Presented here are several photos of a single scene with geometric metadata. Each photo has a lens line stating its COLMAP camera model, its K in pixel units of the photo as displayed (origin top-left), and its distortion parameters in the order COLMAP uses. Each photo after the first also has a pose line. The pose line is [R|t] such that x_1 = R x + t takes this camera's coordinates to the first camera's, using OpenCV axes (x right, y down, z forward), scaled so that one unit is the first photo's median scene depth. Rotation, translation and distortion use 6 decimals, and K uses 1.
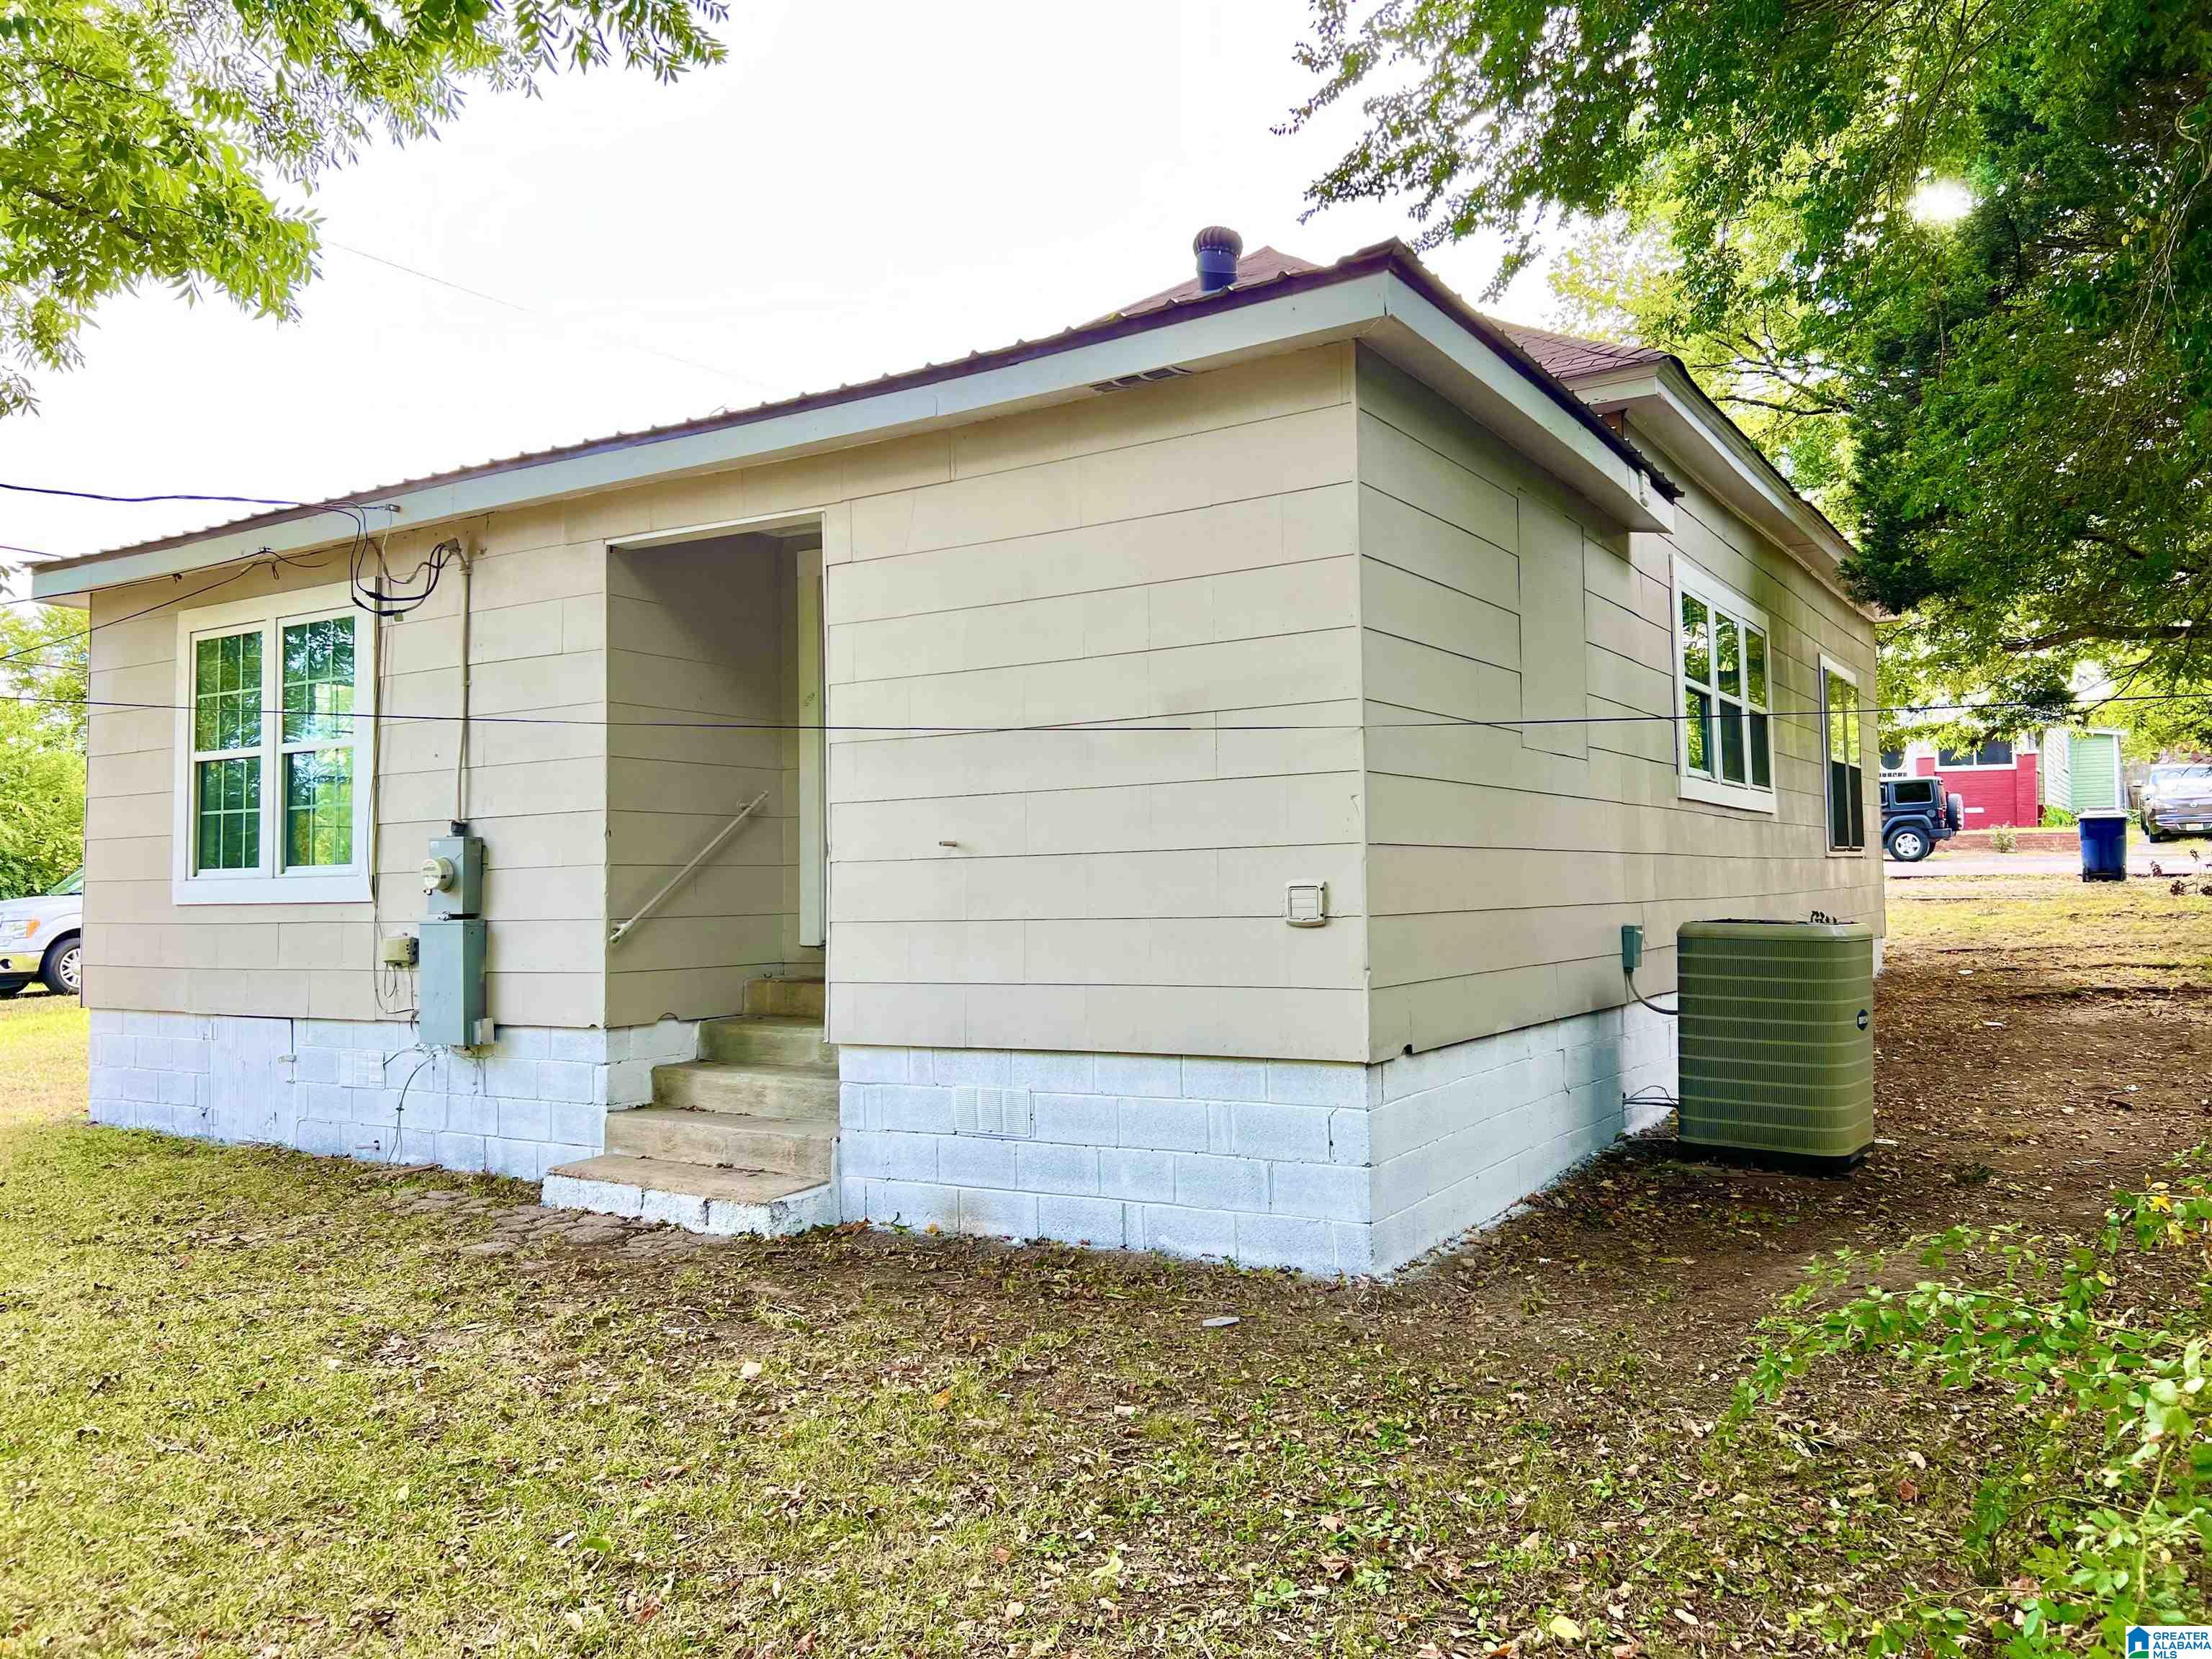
lens RADIAL K [[1658.5, 0, 1111.5], [0, 1658.5, 816.2], [0, 0, 1]] dist [0.045985, -0.064728]
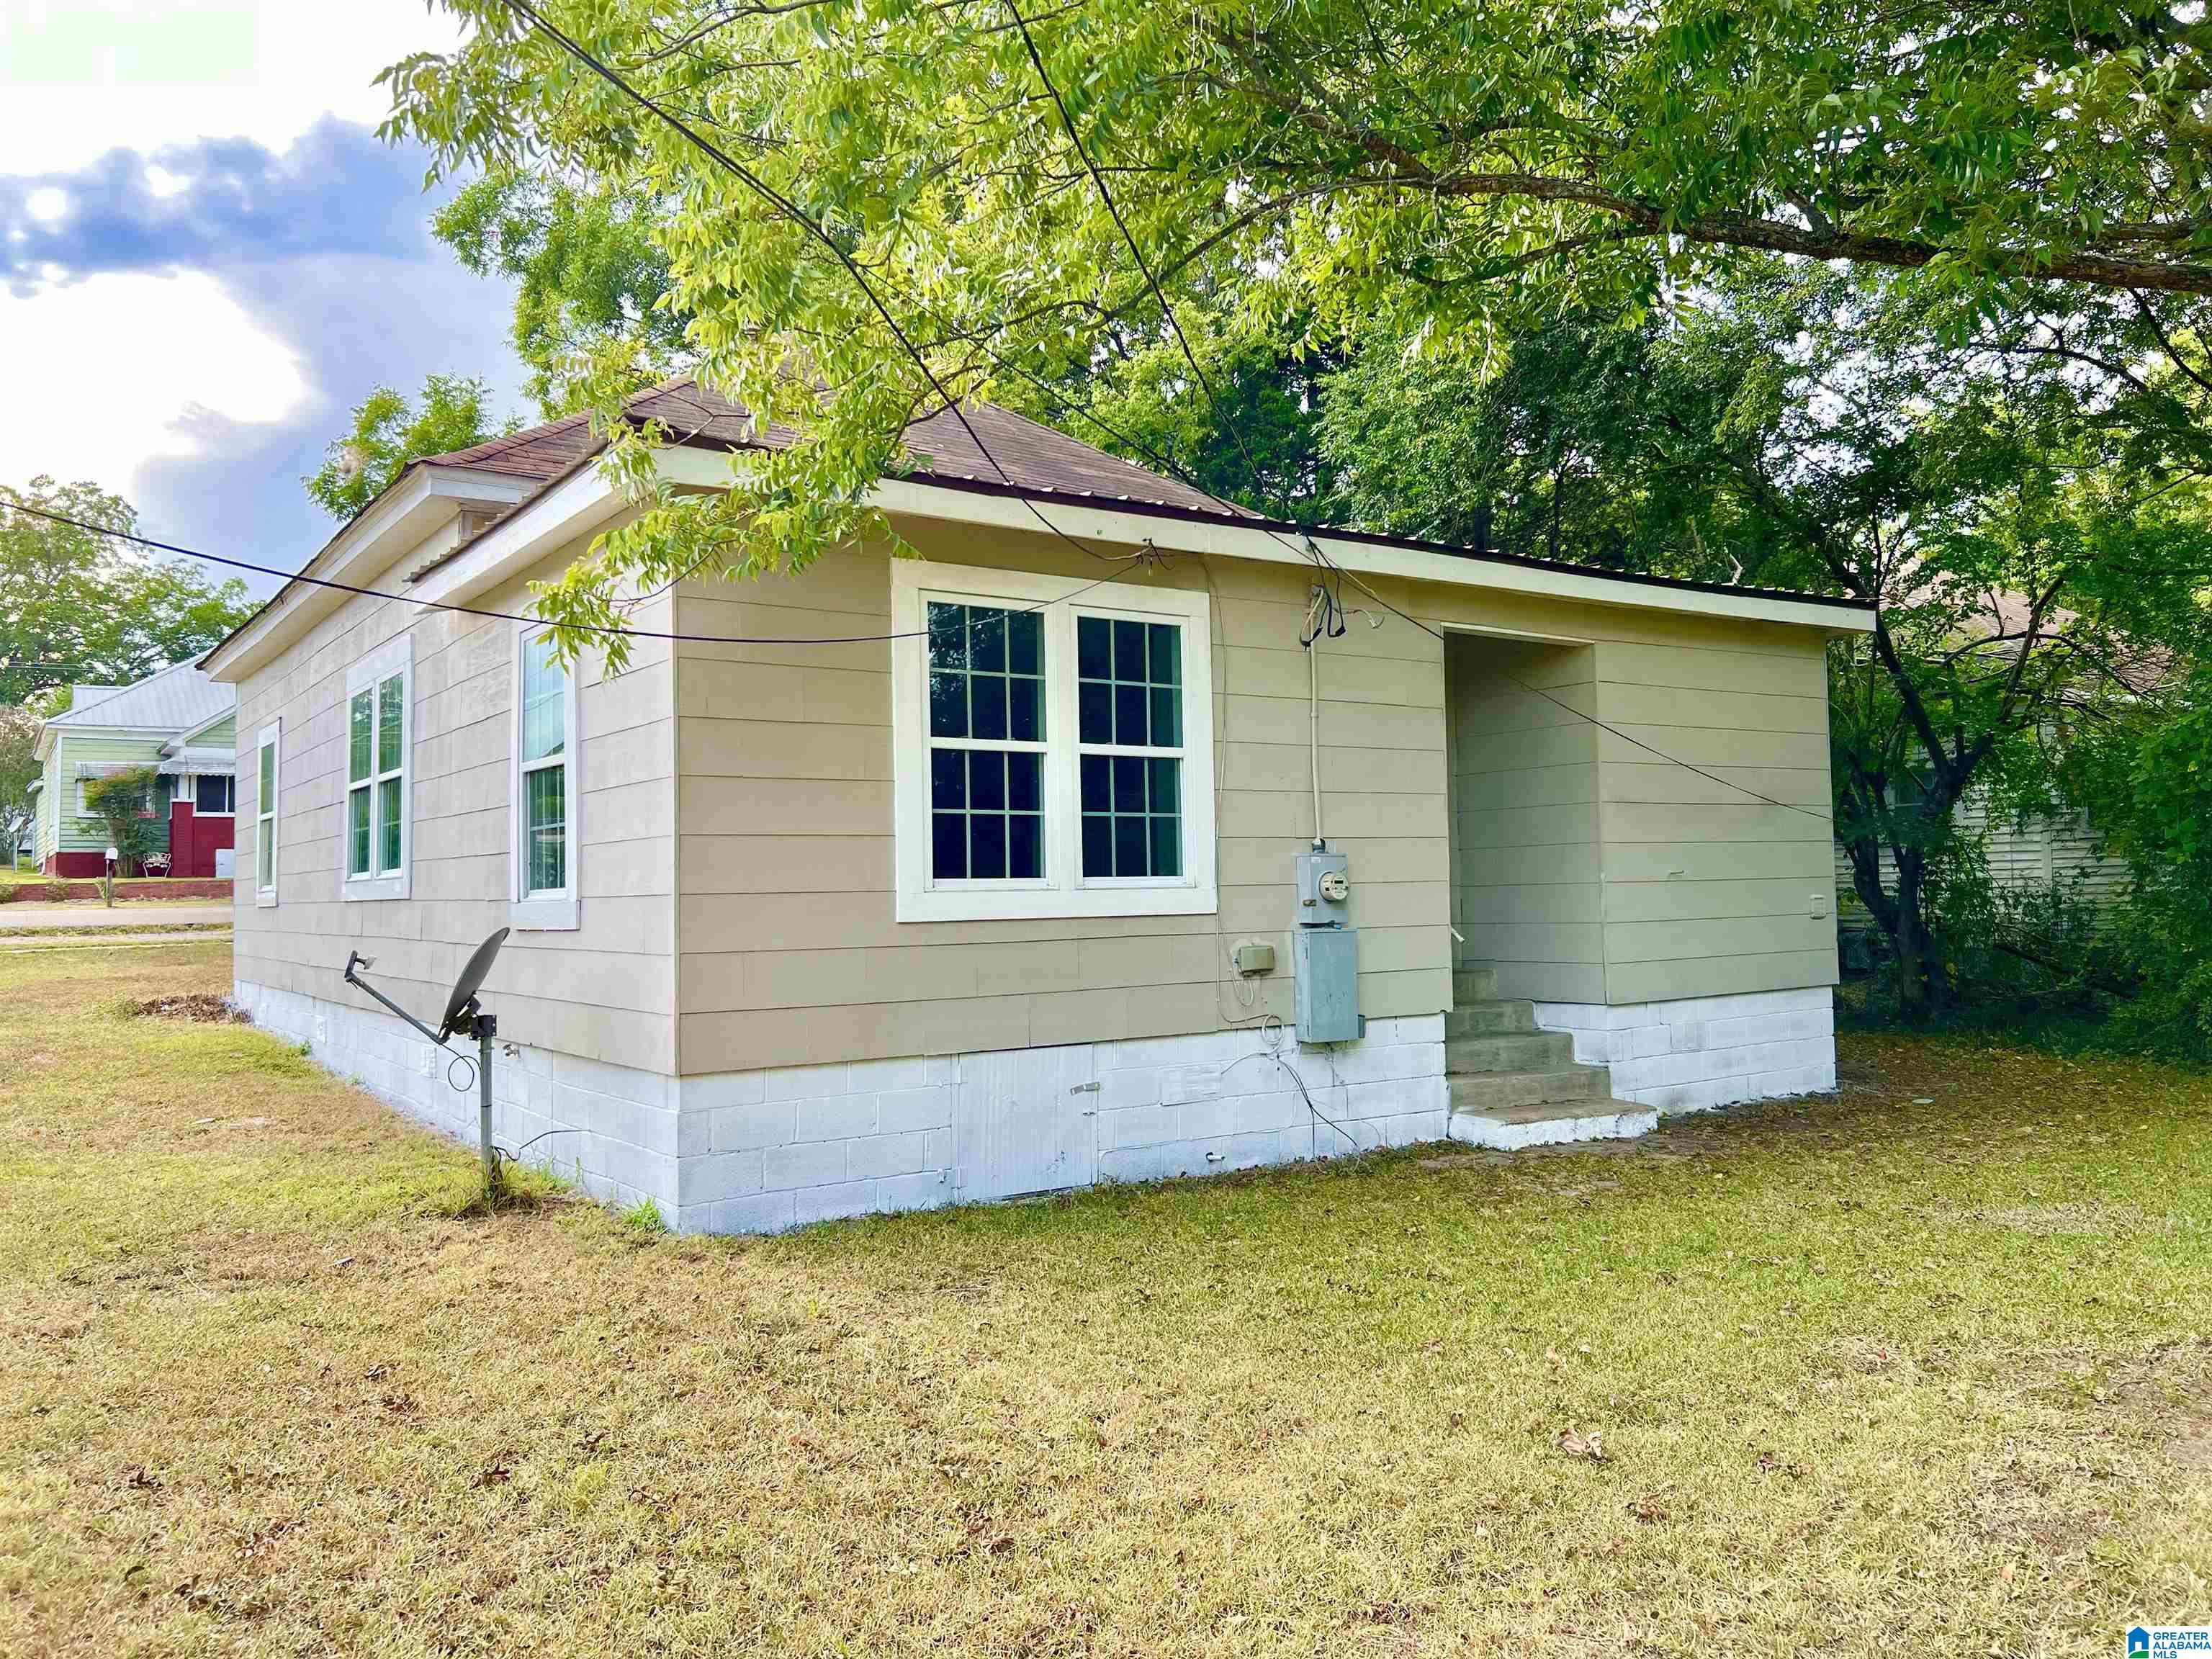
lens RADIAL K [[1658.5, 0, 1111.5], [0, 1658.5, 816.2], [0, 0, 1]] dist [0.045985, -0.064728]
pose [[0.411393, 0.047336, 0.910228, -1.378972], [-0.035746, 0.998720, -0.035782, 0.029372], [-0.910757, -0.017816, 0.412558, 0.637886]]
